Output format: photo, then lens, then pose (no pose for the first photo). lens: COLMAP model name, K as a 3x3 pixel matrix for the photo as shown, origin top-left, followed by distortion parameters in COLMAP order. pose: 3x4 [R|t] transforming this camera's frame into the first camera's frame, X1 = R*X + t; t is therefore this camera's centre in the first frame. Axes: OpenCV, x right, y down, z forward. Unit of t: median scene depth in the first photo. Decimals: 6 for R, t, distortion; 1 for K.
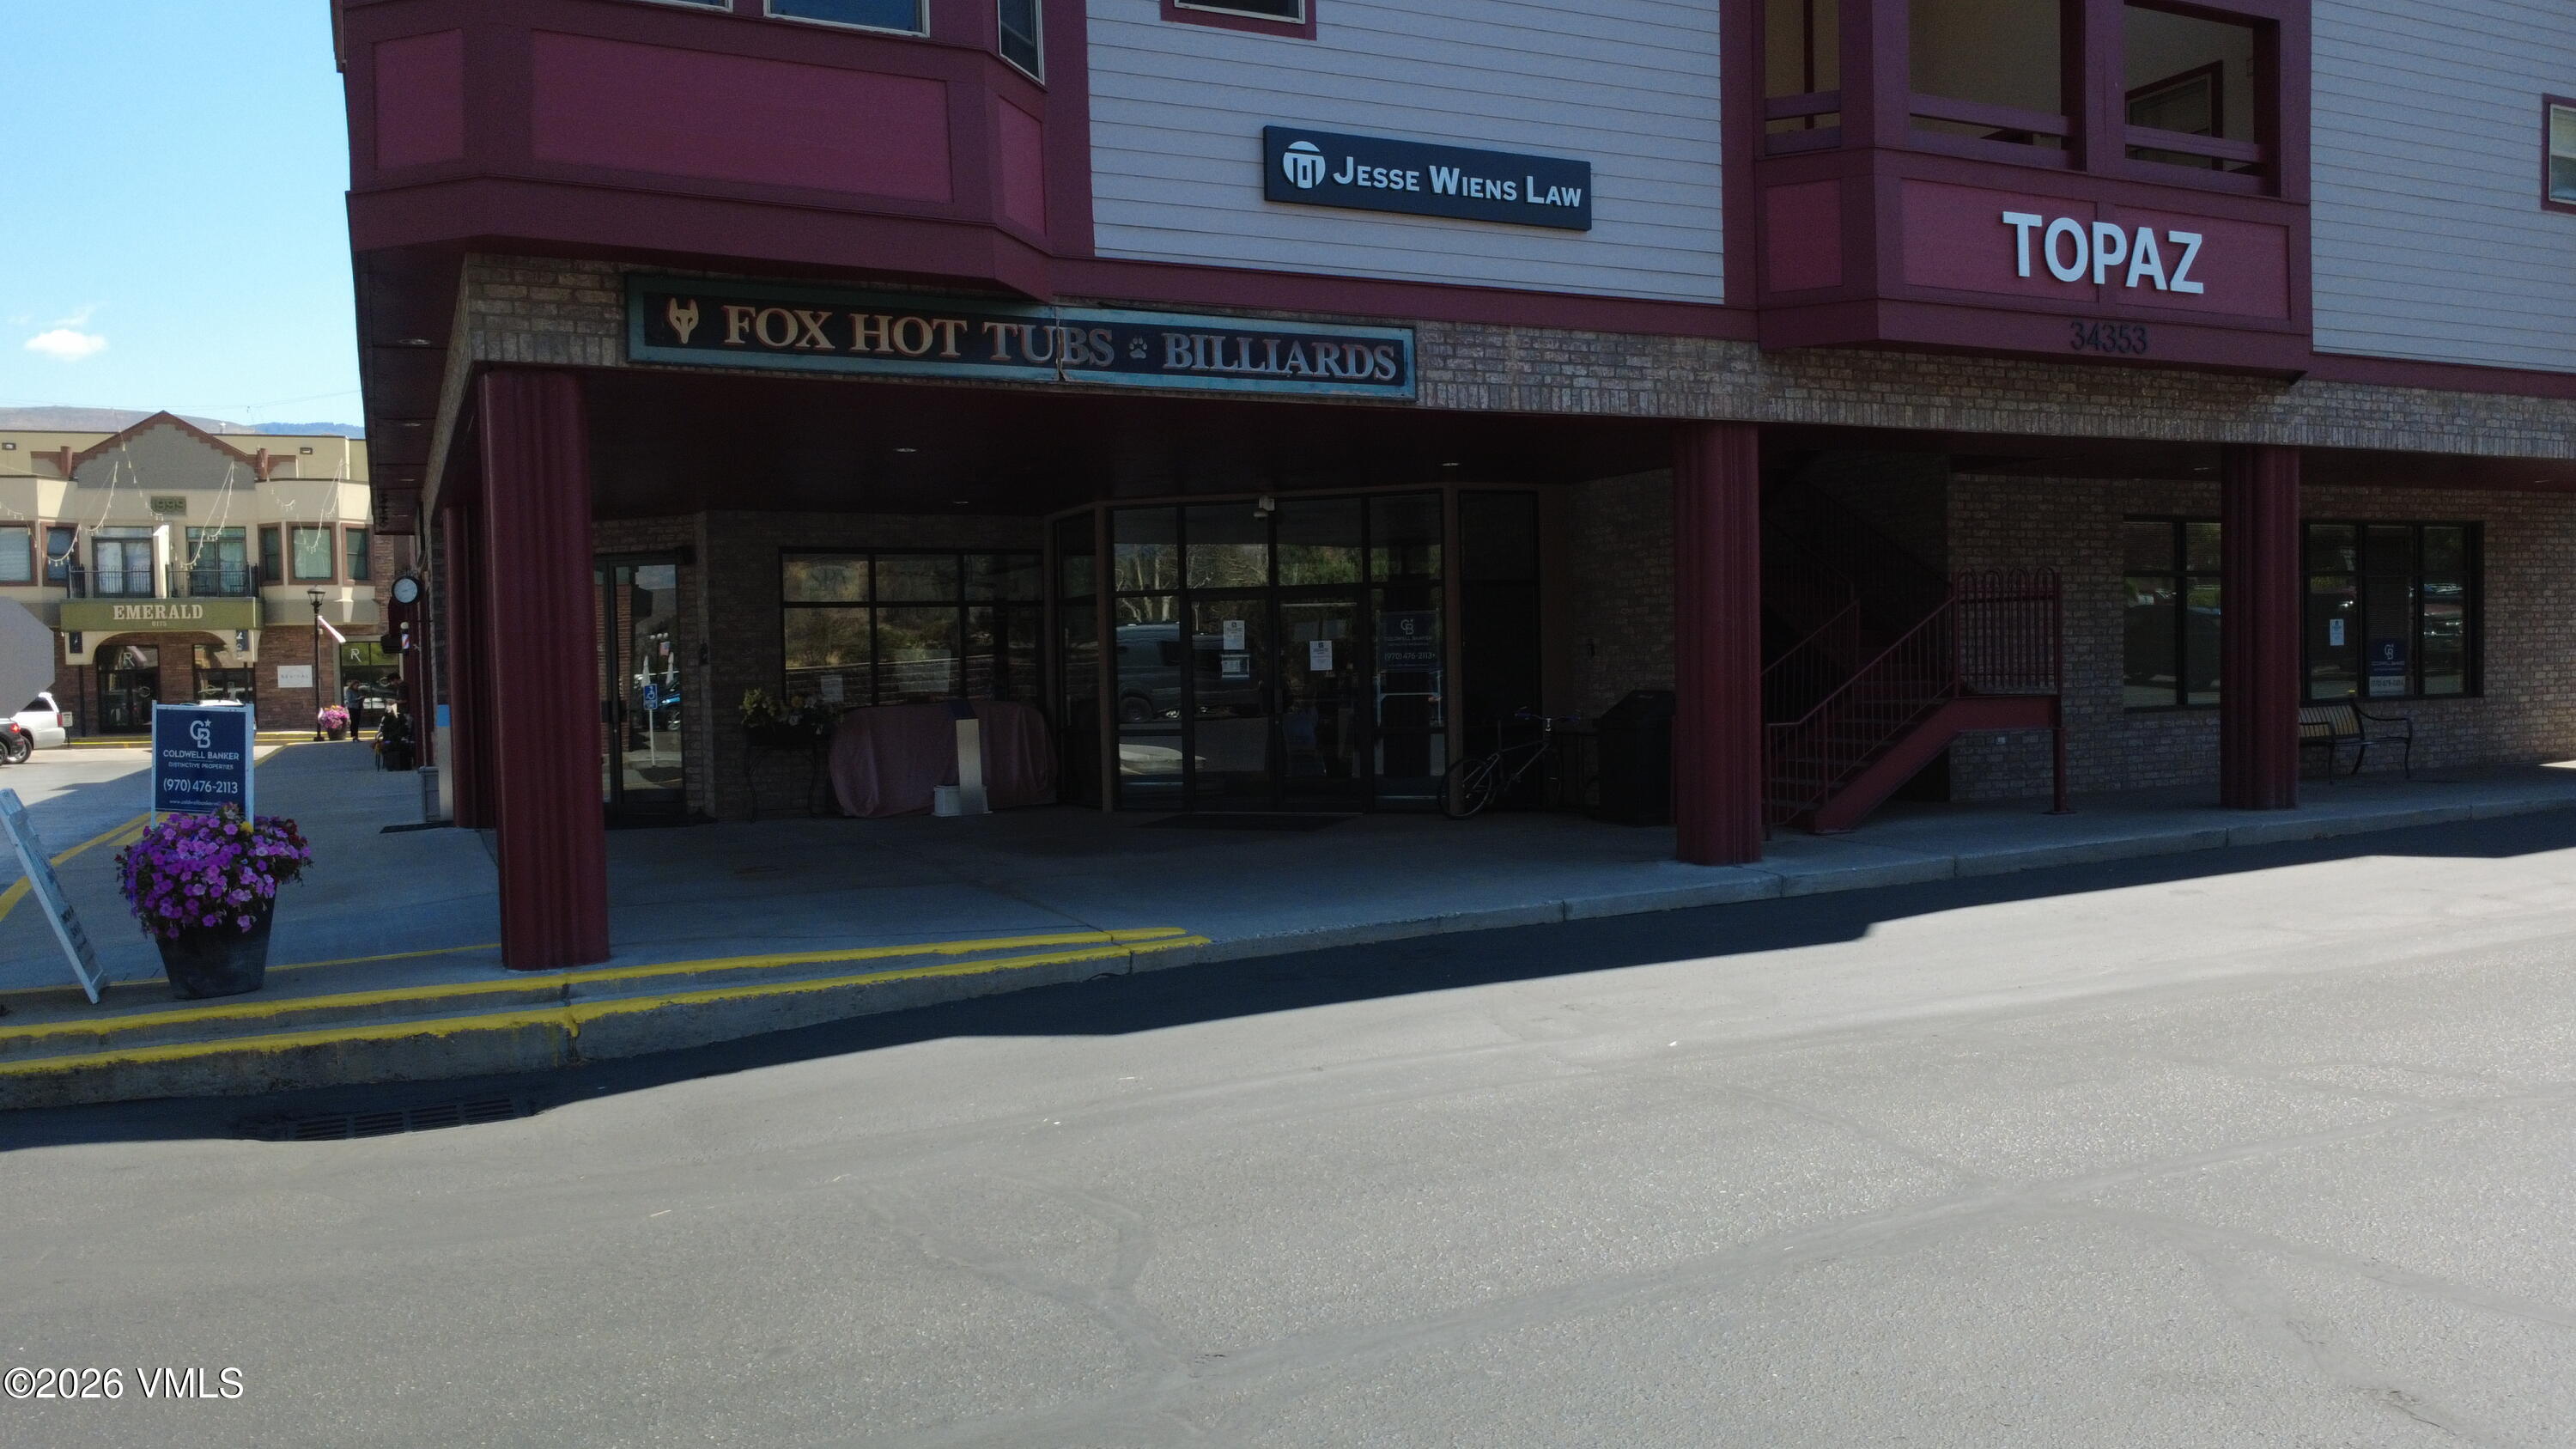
lens RADIAL K [[1887.1, 0, 1294.8], [0, 1887.1, 736.2], [0, 0, 1]] dist [-0.000732, 0.000215]
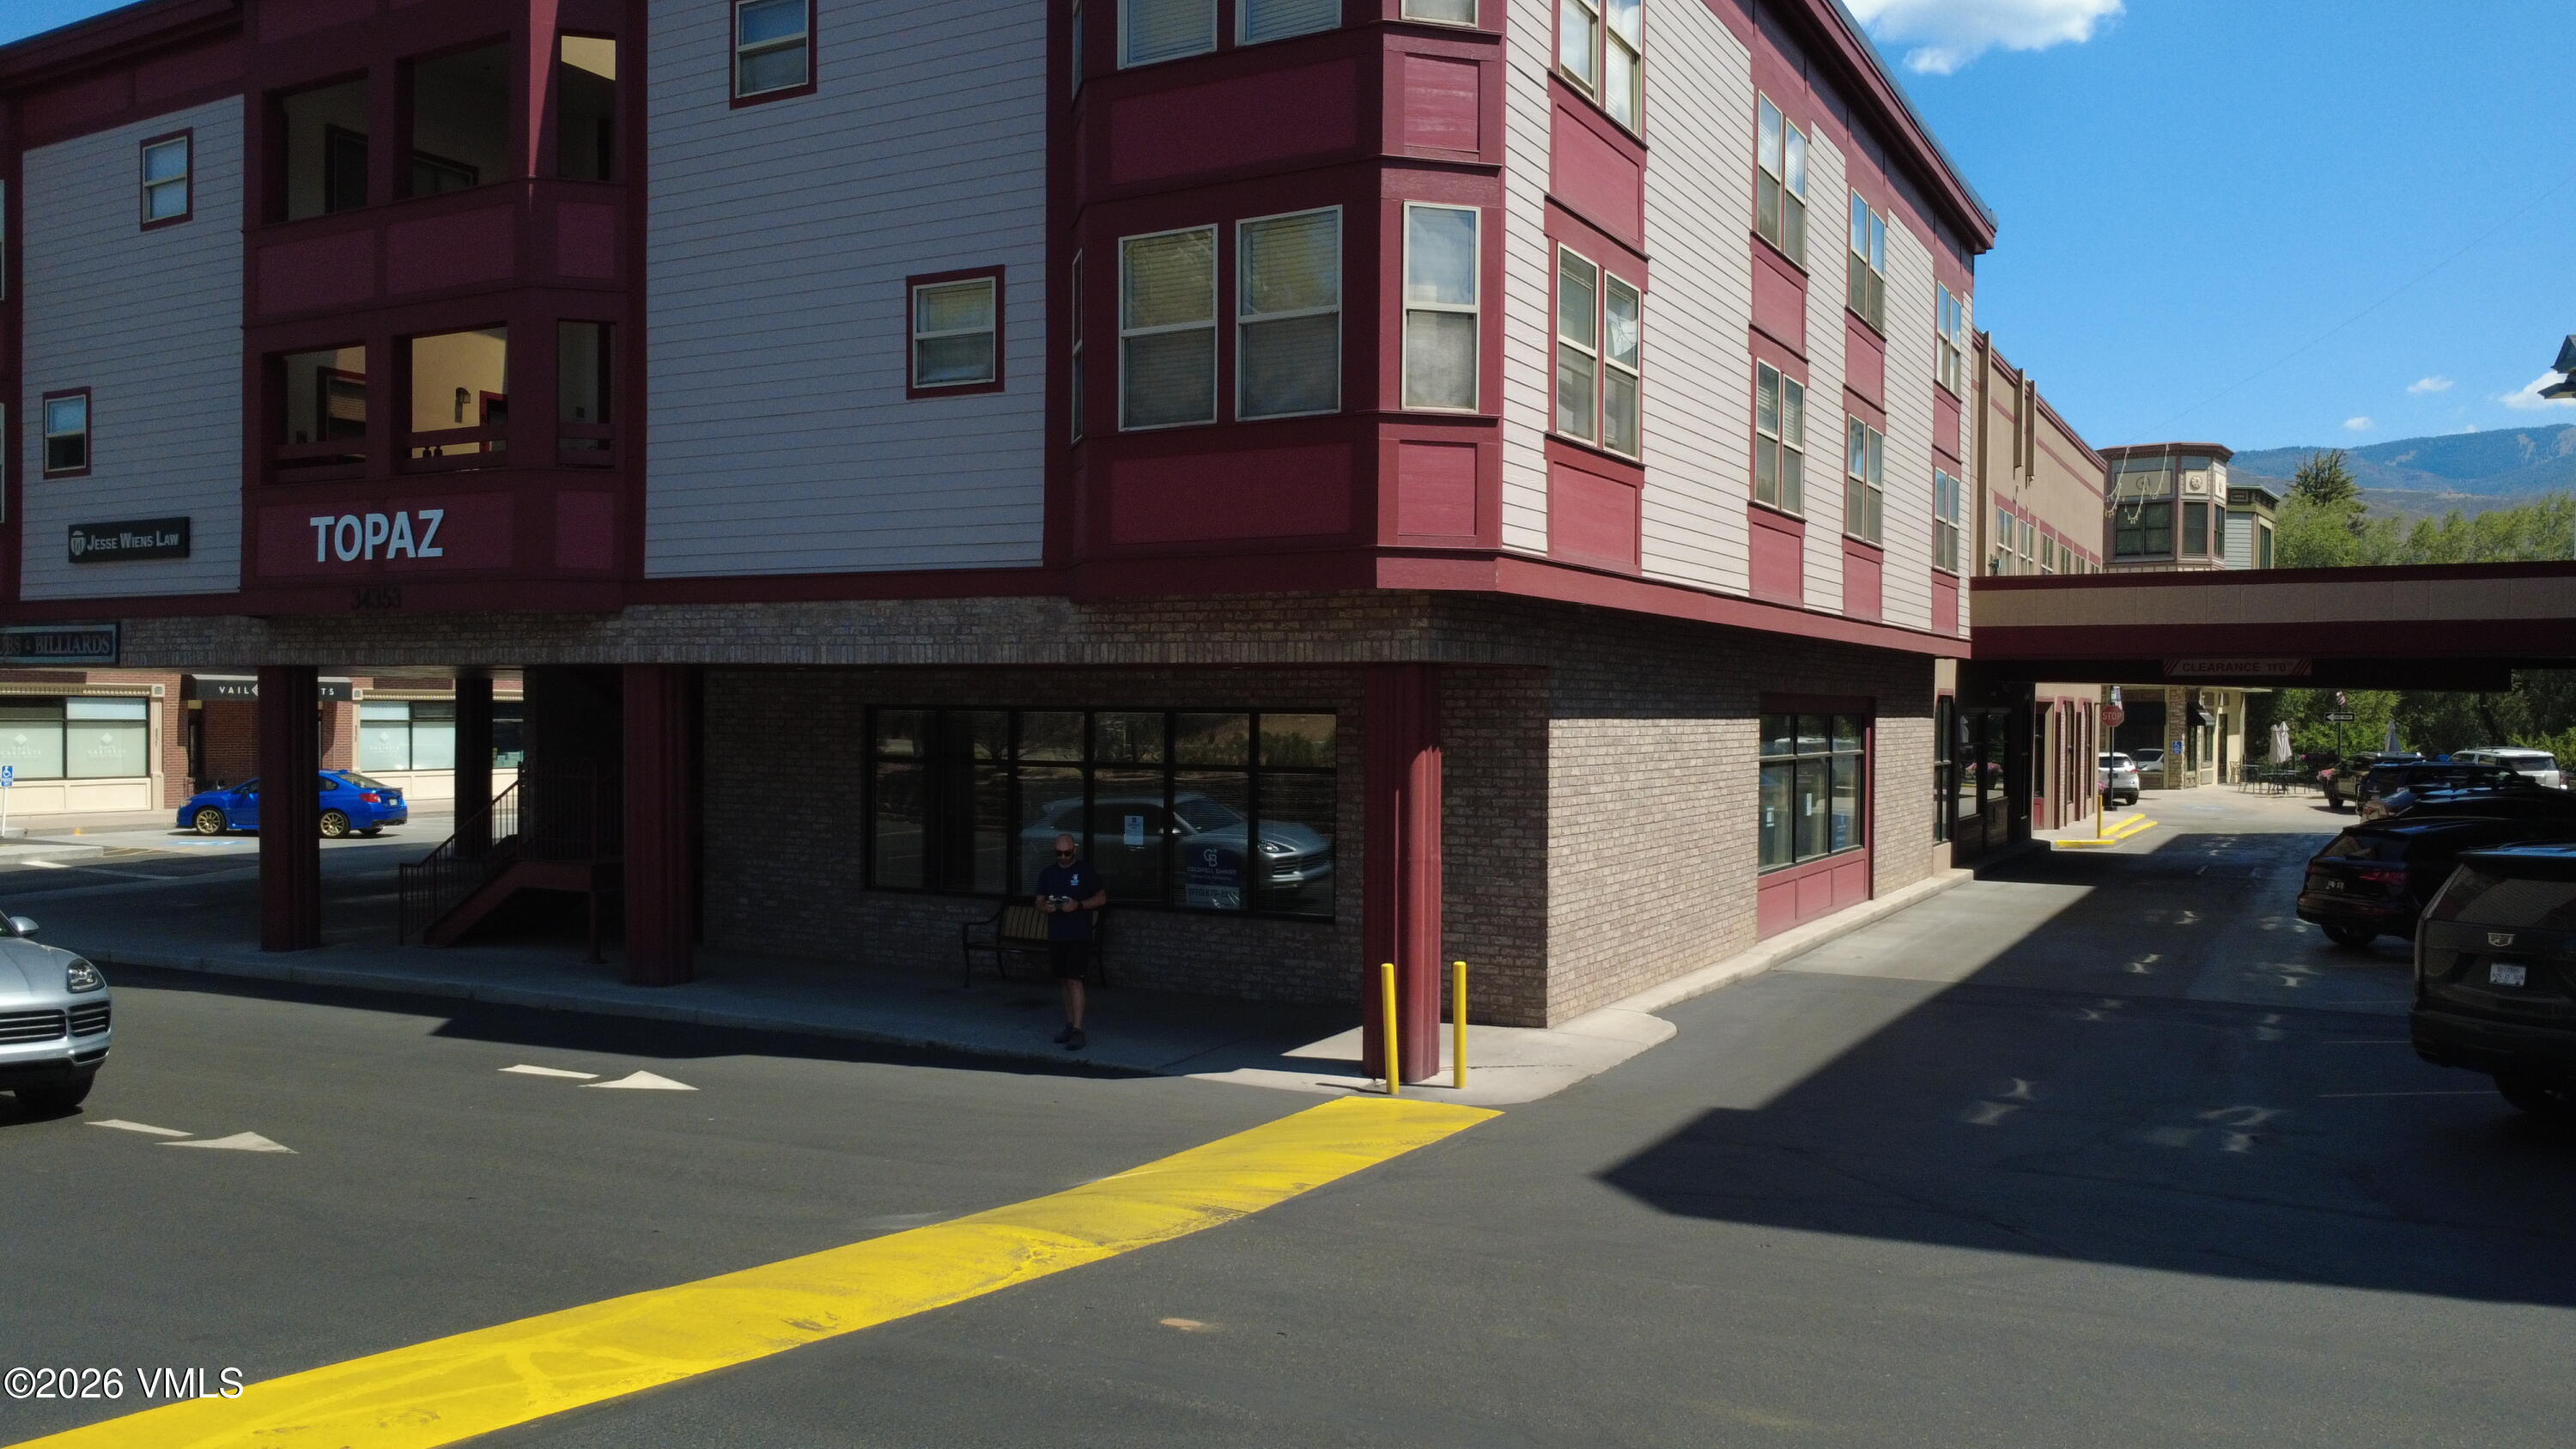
lens RADIAL K [[1887.1, 0, 1294.7], [0, 1887.1, 738.5], [0, 0, 1]] dist [-0.000732, 0.000215]
pose [[0.575514, 0.040432, -0.816792, 2.058360], [-0.052043, 0.998563, 0.012760, -0.177152], [0.816134, 0.035165, 0.576792, 0.828843]]
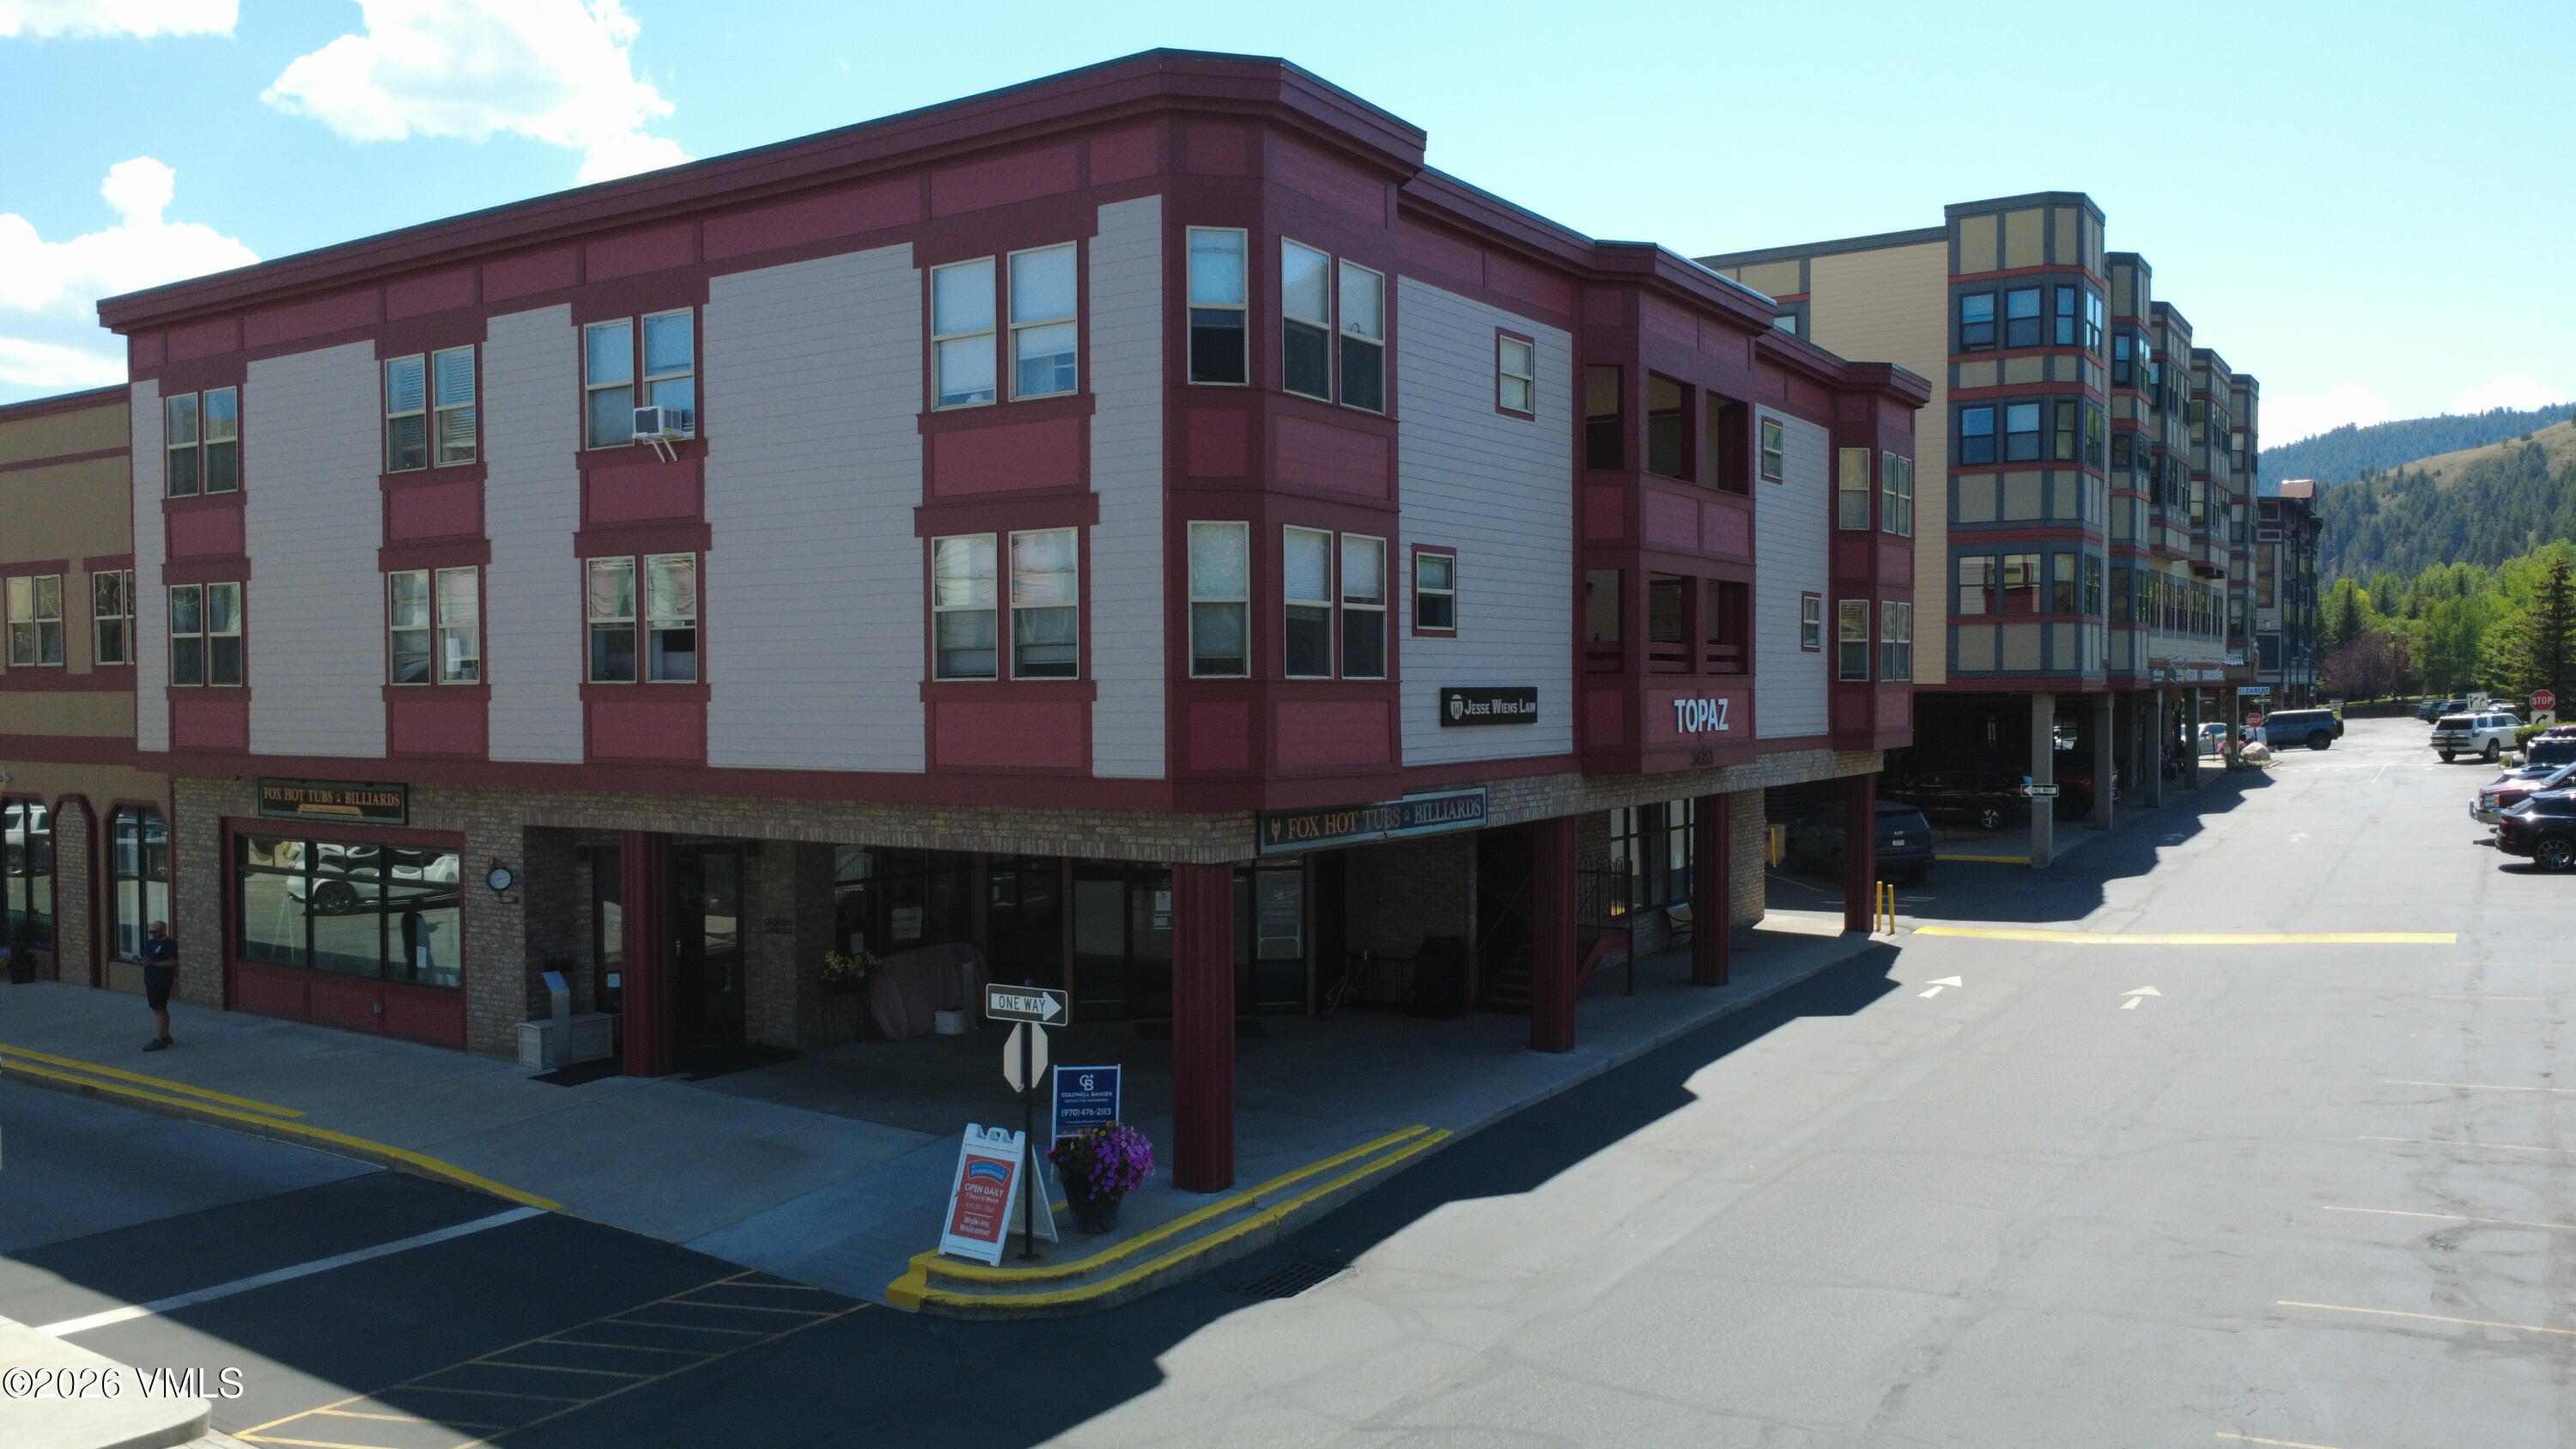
lens RADIAL K [[1887.1, 0, 1293.9], [0, 1887.1, 739.1], [0, 0, 1]] dist [-0.000732, 0.000215]
pose [[0.855095, 0.003061, 0.518463, -1.000194], [0.004449, 0.999902, -0.013242, -0.224653], [-0.518453, 0.013630, 0.854998, -0.465405]]
